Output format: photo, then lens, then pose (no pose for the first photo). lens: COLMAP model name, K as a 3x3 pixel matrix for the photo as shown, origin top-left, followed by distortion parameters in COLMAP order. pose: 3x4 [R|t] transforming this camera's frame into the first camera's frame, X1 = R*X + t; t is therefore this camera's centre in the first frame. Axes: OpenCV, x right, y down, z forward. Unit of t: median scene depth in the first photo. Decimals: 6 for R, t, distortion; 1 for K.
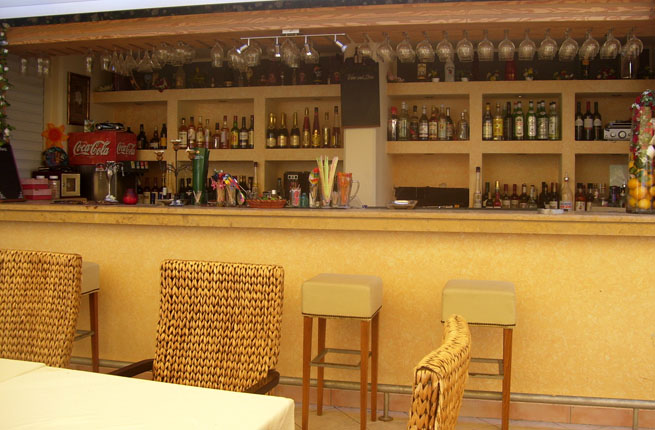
lens RADIAL K [[714.1, 0, 325.1], [0, 714.1, 194.2], [0, 0, 1]] dist [-0.182426, 0.160071]
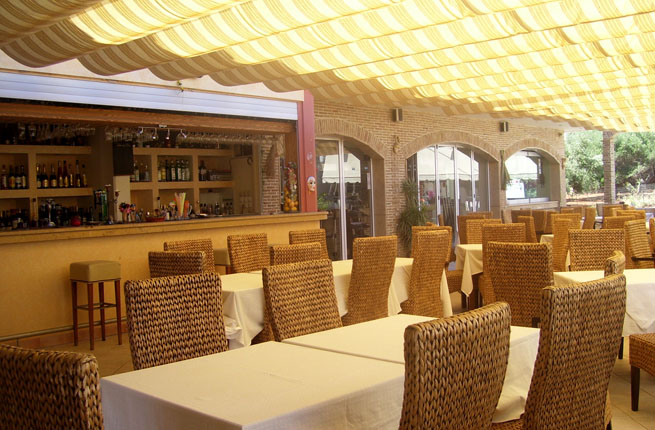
lens RADIAL K [[714.1, 0, 325.1], [0, 714.1, 194.2], [0, 0, 1]] dist [-0.182426, 0.160071]
pose [[0.470457, -0.024565, 0.882081, -1.120792], [0.060970, 0.998128, -0.004722, -0.012092], [-0.880314, 0.056002, 0.471074, -0.180239]]
